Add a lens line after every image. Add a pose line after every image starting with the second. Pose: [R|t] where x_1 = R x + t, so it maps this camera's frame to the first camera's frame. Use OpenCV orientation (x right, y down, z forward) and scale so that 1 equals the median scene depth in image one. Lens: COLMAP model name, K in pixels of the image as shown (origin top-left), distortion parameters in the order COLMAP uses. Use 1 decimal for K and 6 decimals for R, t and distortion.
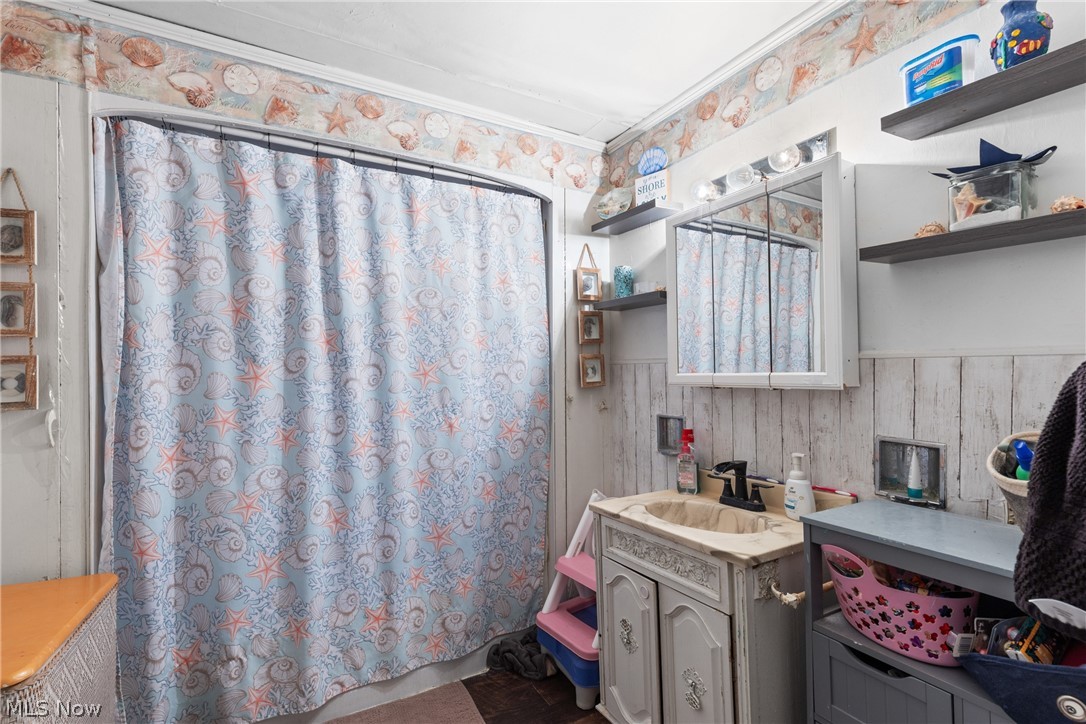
lens RADIAL K [[498.3, 0, 541.2], [0, 498.3, 364.6], [0, 0, 1]] dist [0.006627, -0.000867]
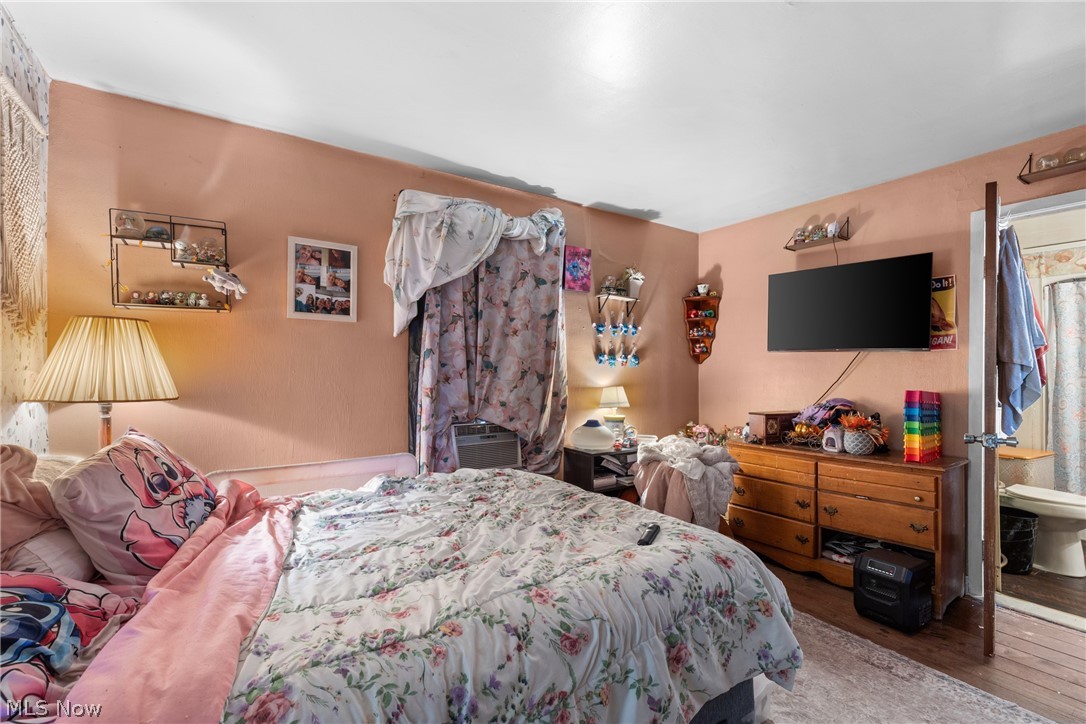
lens RADIAL K [[498.3, 0, 538.6], [0, 498.3, 367.3], [0, 0, 1]] dist [0.006627, -0.000867]
pose [[0.074096, 0.001011, -0.997251, 1.594131], [0.006778, 0.999976, 0.001517, -0.072466], [0.997228, -0.006872, 0.074087, -1.910884]]
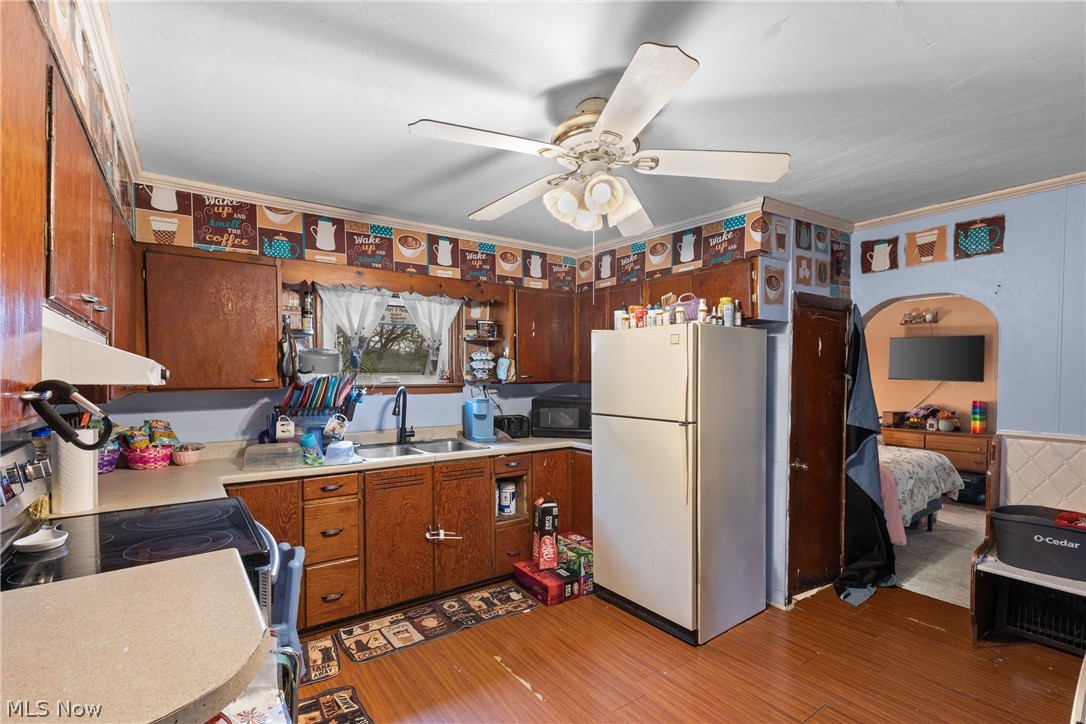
lens RADIAL K [[498.3, 0, 547.0], [0, 498.3, 382.0], [0, 0, 1]] dist [0.006627, -0.000867]
pose [[0.121111, 0.024129, -0.992346, 4.626412], [0.001902, 0.999697, 0.024540, -0.335633], [0.992637, -0.004859, 0.121028, -5.869969]]
